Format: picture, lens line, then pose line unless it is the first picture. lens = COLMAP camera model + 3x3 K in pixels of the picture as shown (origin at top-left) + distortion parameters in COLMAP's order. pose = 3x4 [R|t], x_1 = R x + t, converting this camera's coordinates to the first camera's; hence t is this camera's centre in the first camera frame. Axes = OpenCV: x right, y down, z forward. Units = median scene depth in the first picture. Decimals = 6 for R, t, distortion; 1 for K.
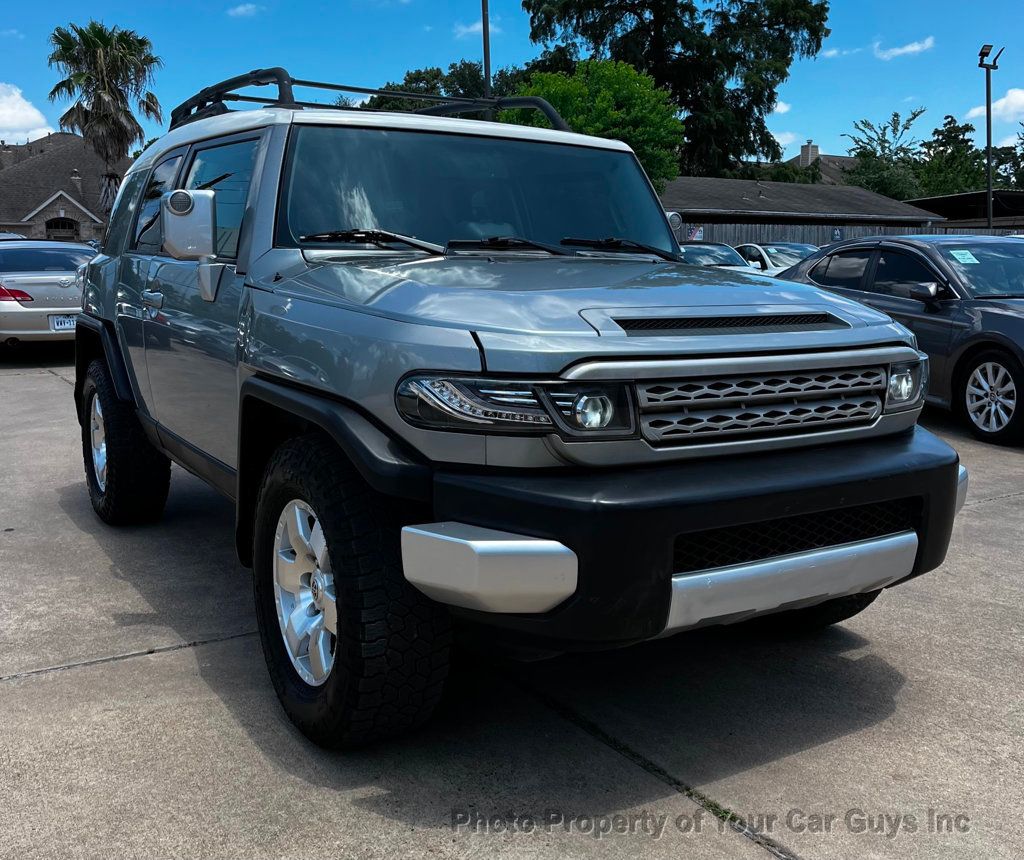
lens RADIAL K [[984.3, 0, 513.5], [0, 984.3, 429.9], [0, 0, 1]] dist [0.021477, 0.000000]
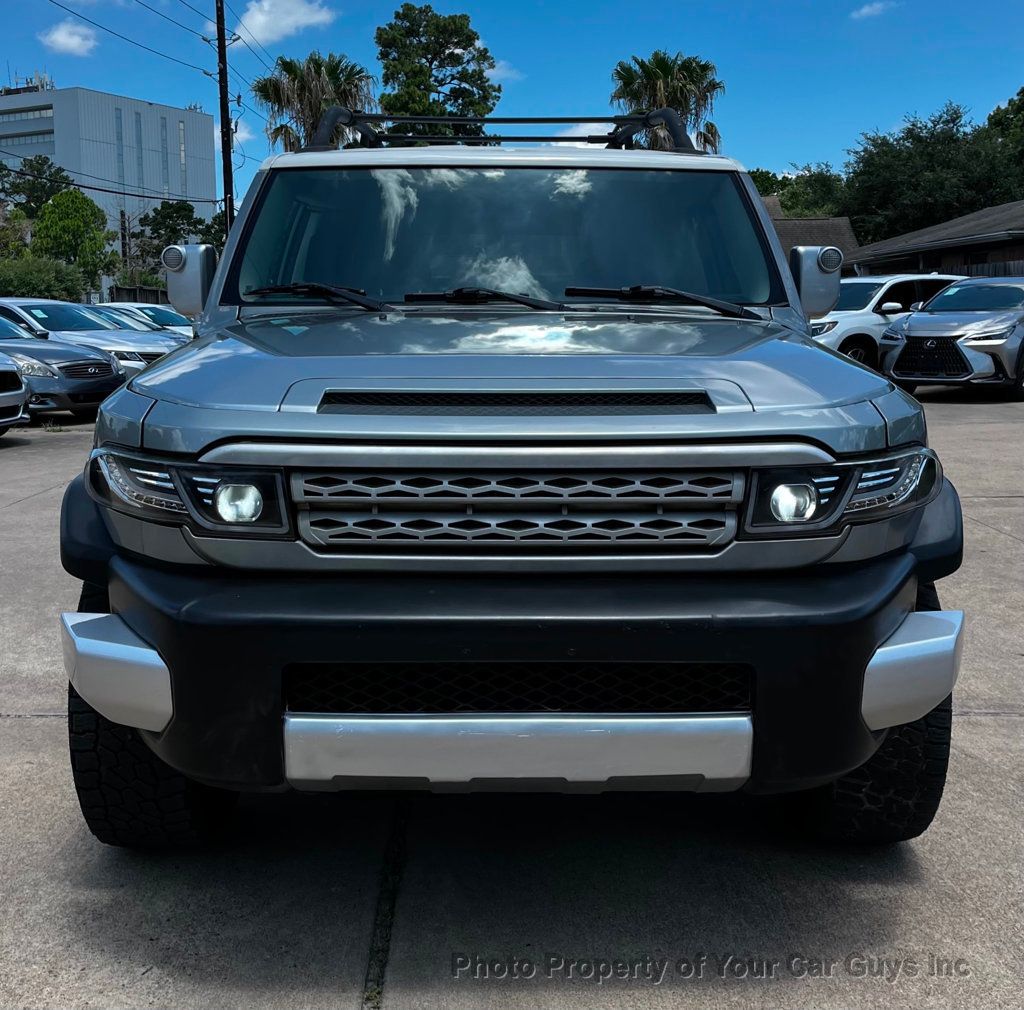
lens RADIAL K [[1154.4, 0, 509.8], [0, 1154.4, 499.8], [0, 0, 1]] dist [0.021692, 0.000000]
pose [[0.865992, 0.072786, -0.494732, 0.628947], [-0.075539, 0.997038, 0.014460, -0.043036], [0.494319, 0.024850, 0.868925, 0.218738]]
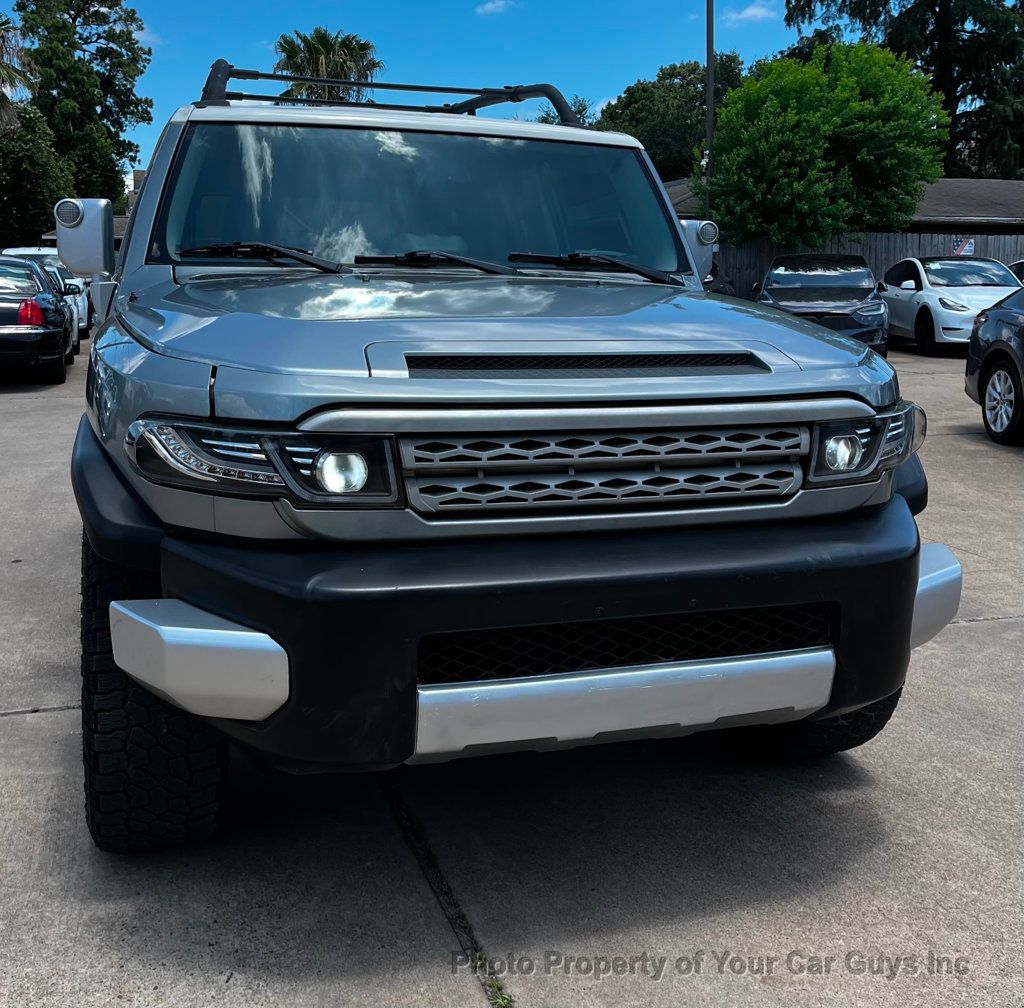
lens RADIAL K [[1097.3, 0, 511.0], [0, 1097.3, 465.8], [0, 0, 1]] dist [0.022401, 0.000000]
pose [[0.975102, 0.041810, -0.217780, 0.336244], [-0.041958, 0.999112, 0.003945, -0.026920], [0.217751, 0.005291, 0.975990, 0.137433]]
